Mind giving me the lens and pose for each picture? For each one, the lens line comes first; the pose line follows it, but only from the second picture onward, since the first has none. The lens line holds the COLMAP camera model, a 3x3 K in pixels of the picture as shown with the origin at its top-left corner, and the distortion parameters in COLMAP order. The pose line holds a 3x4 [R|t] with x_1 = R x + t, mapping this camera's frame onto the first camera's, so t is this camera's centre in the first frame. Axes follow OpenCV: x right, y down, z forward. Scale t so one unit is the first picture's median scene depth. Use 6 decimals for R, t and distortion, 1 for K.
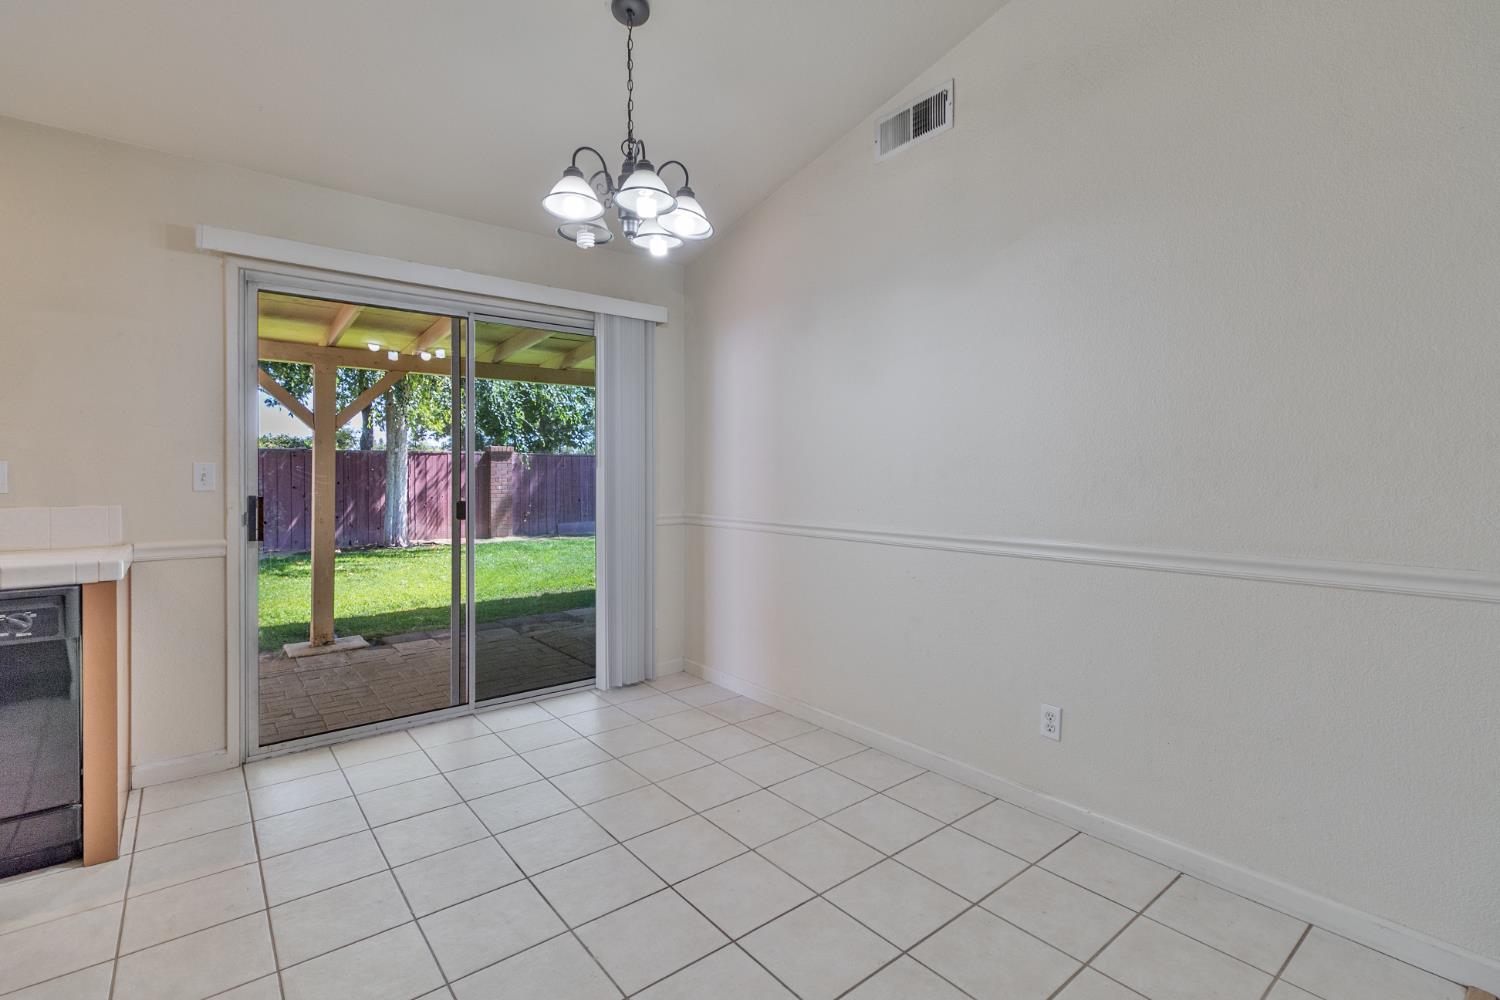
lens RADIAL K [[693.9, 0, 737.9], [0, 693.9, 471.1], [0, 0, 1]] dist [0.001019, -0.001161]
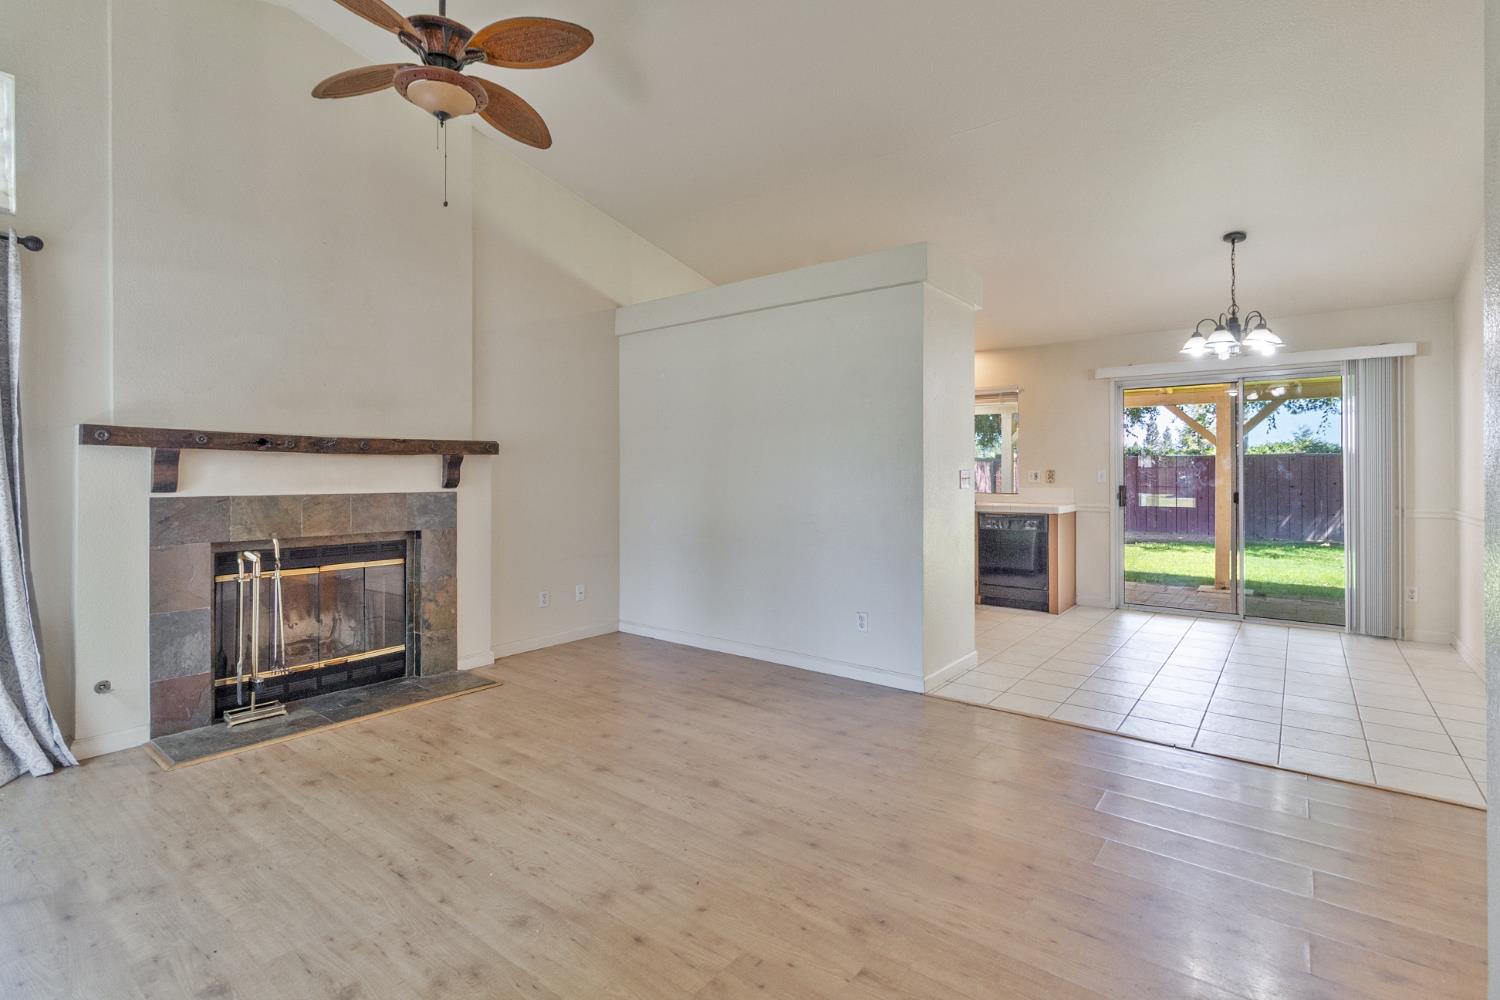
lens RADIAL K [[693.9, 0, 761.5], [0, 693.9, 469.5], [0, 0, 1]] dist [0.001019, -0.001161]
pose [[0.239805, -0.004137, -0.970812, 1.112617], [0.001762, 0.999991, -0.003826, -0.007924], [0.970820, -0.000793, 0.239810, -0.595040]]
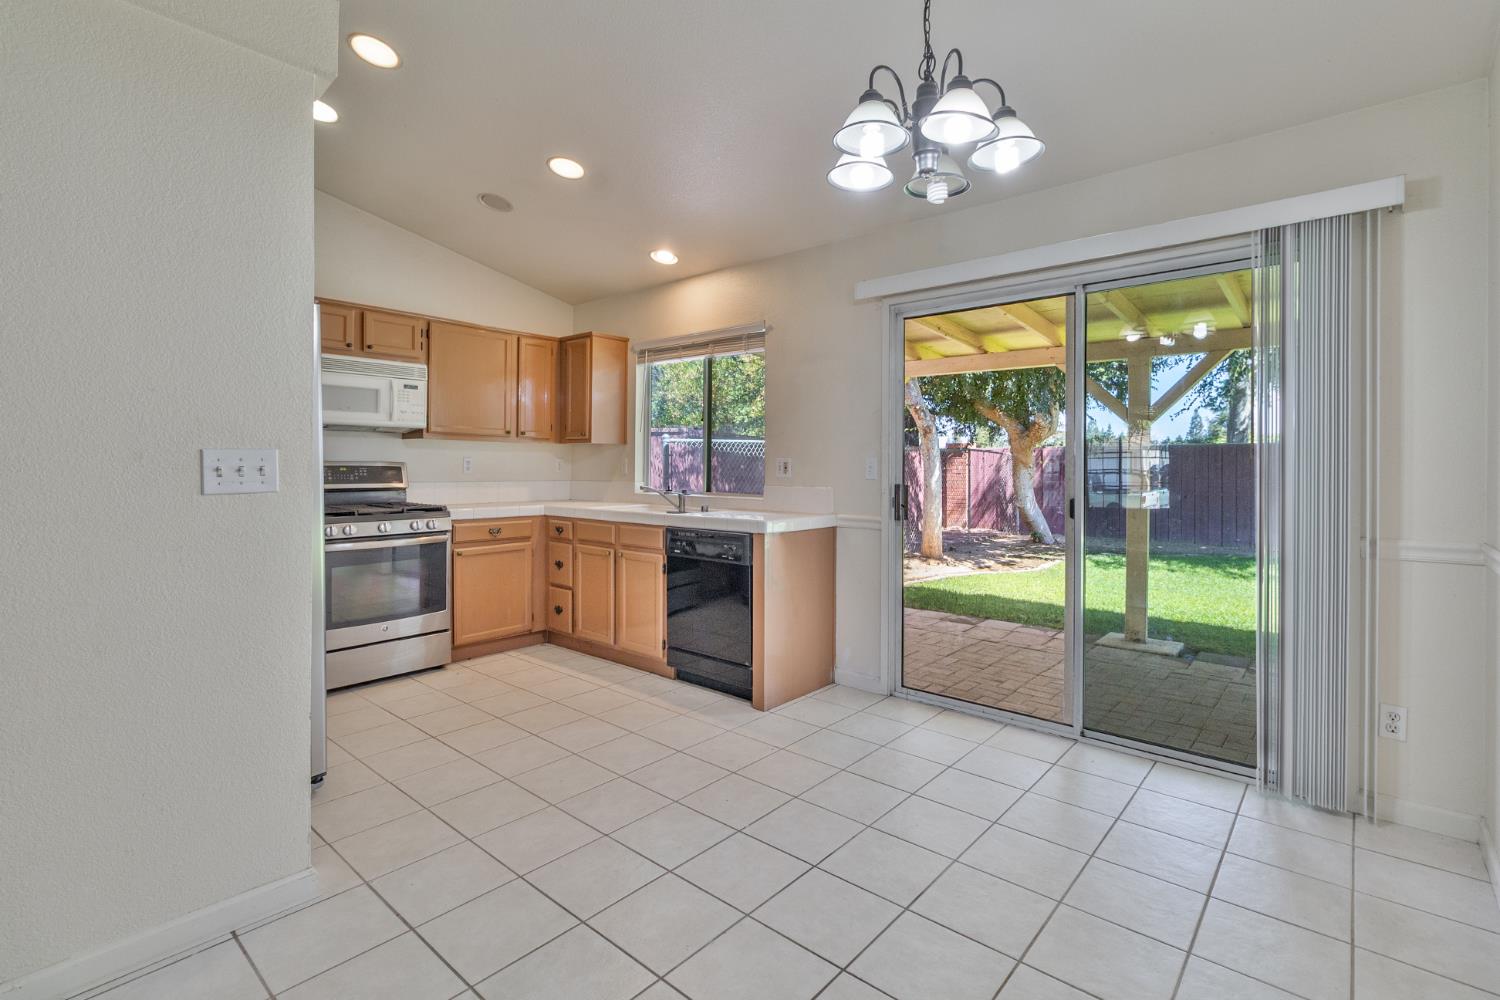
lens RADIAL K [[693.9, 0, 762.3], [0, 693.9, 464.5], [0, 0, 1]] dist [0.001019, -0.001161]
pose [[0.192469, 0.000482, -0.981303, 0.474701], [-0.003092, 0.999995, -0.000115, 0.001364], [0.981298, 0.003056, 0.192469, 0.512675]]
